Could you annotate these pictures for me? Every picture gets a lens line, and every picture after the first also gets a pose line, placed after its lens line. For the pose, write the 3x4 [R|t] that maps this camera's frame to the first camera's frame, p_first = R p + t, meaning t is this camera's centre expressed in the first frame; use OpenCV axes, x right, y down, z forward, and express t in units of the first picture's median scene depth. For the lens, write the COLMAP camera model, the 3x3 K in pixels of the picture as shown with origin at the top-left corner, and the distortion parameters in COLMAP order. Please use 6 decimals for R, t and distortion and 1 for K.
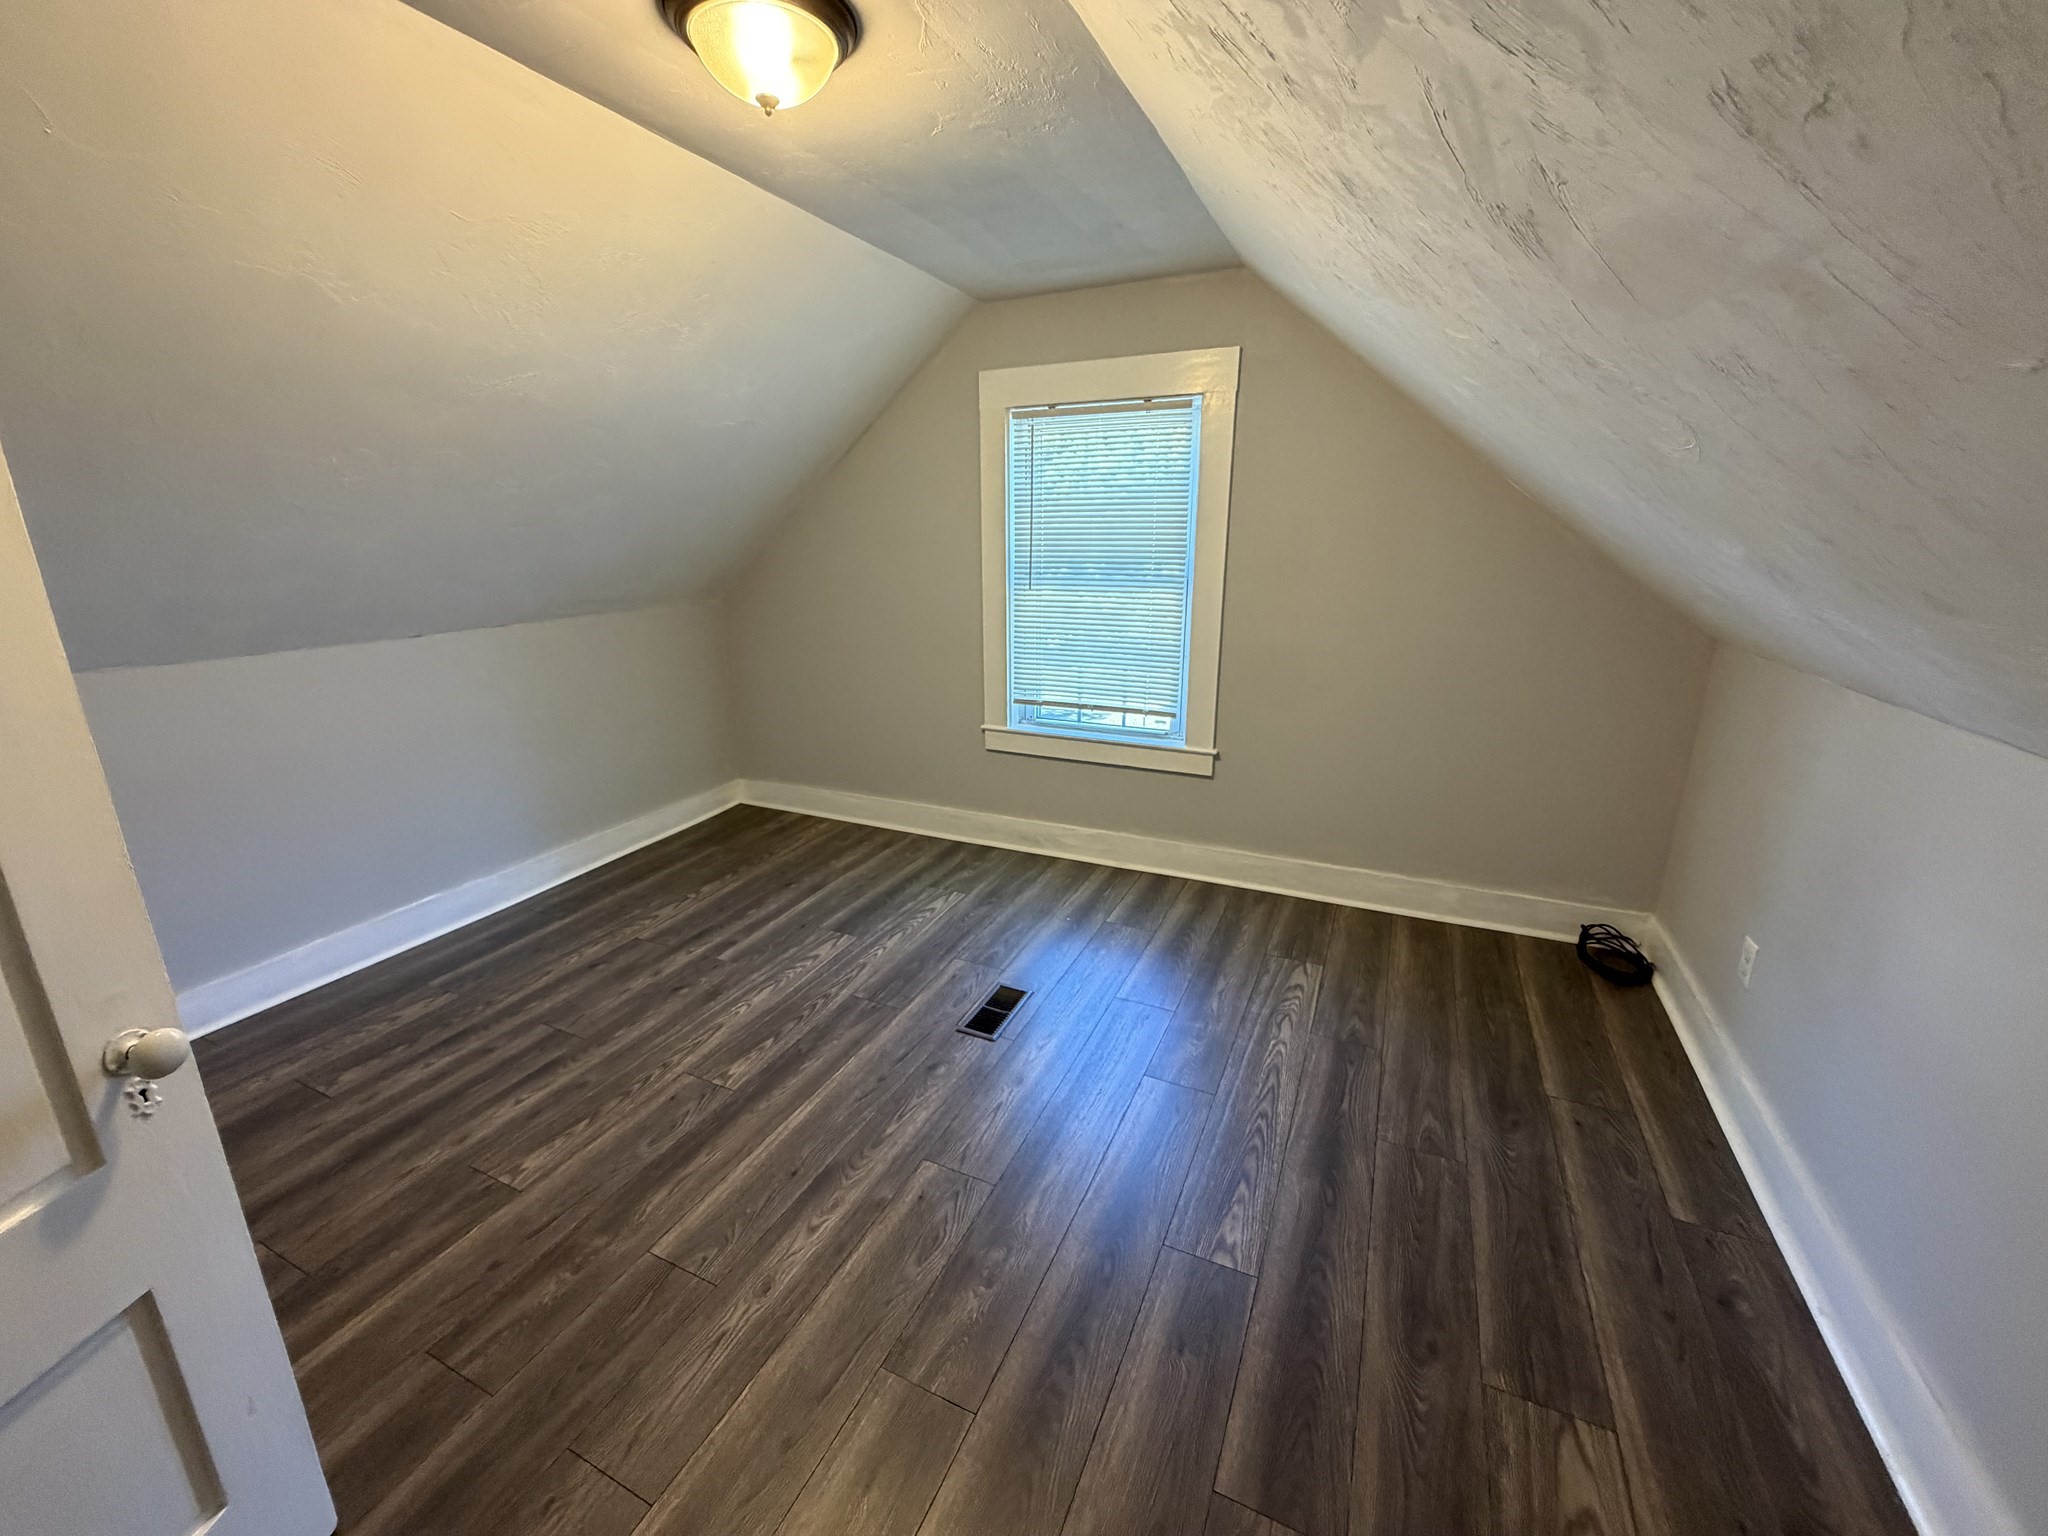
lens RADIAL K [[815.5, 0, 1016.5], [0, 815.5, 769.8], [0, 0, 1]] dist [0.000478, -0.000114]
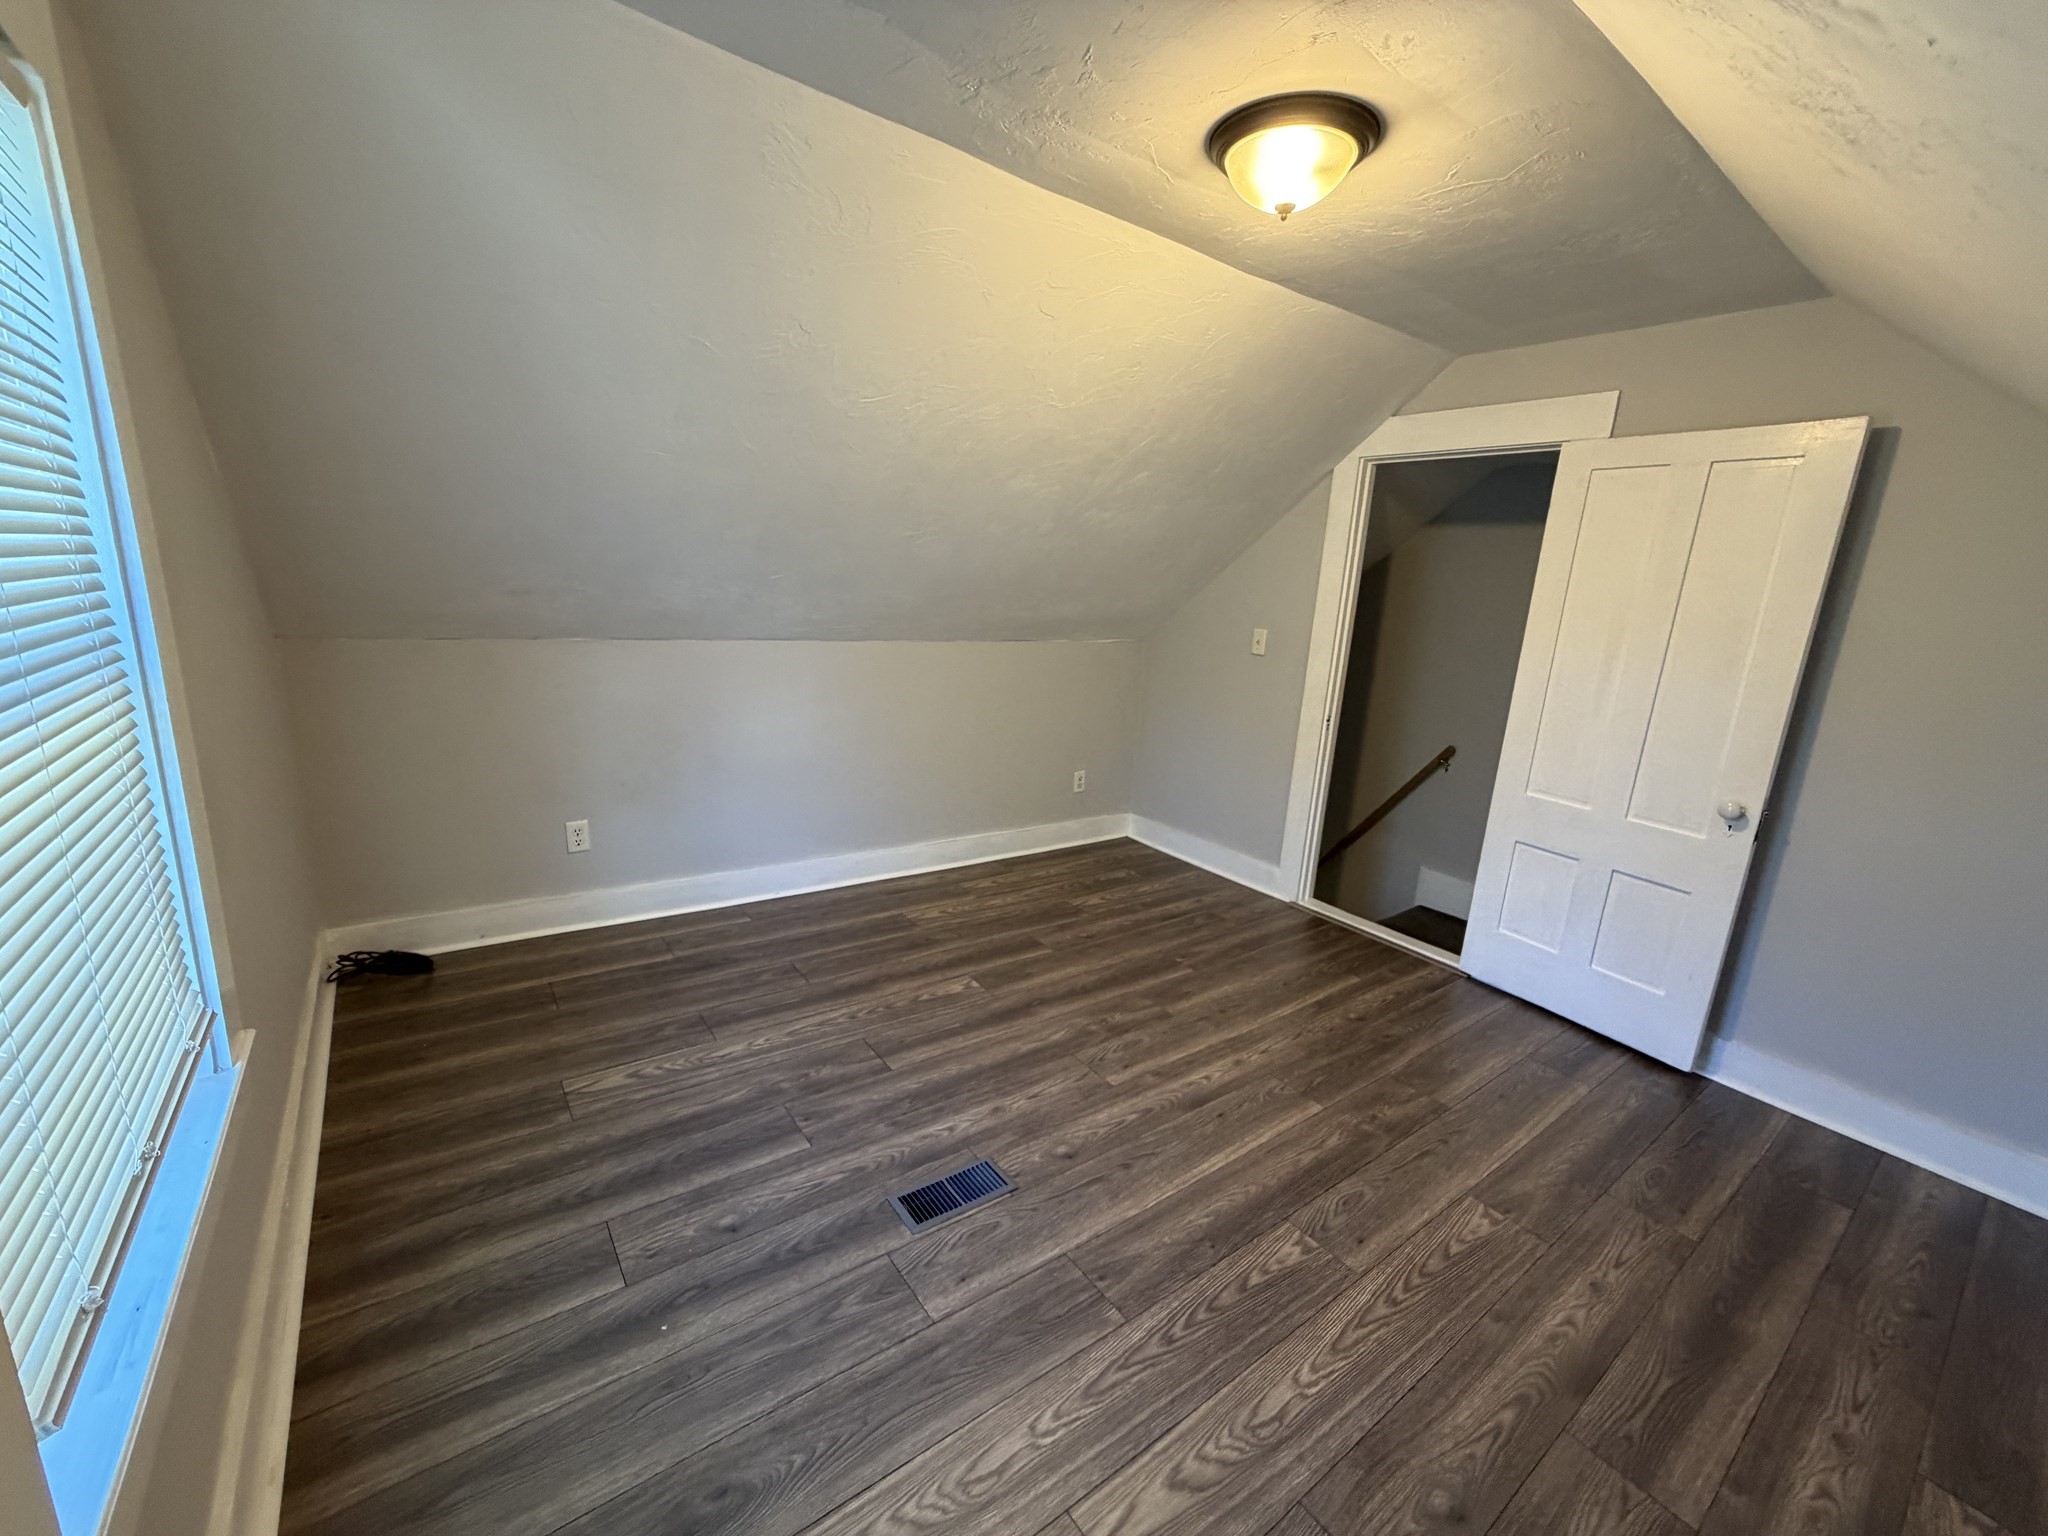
lens RADIAL K [[815.5, 0, 1016.5], [0, 815.5, 769.8], [0, 0, 1]] dist [0.000478, -0.000114]
pose [[-0.878526, -0.159315, 0.450345, -0.420649], [0.077418, 0.882799, 0.463327, -0.471341], [-0.471379, 0.441909, -0.763229, 1.644793]]
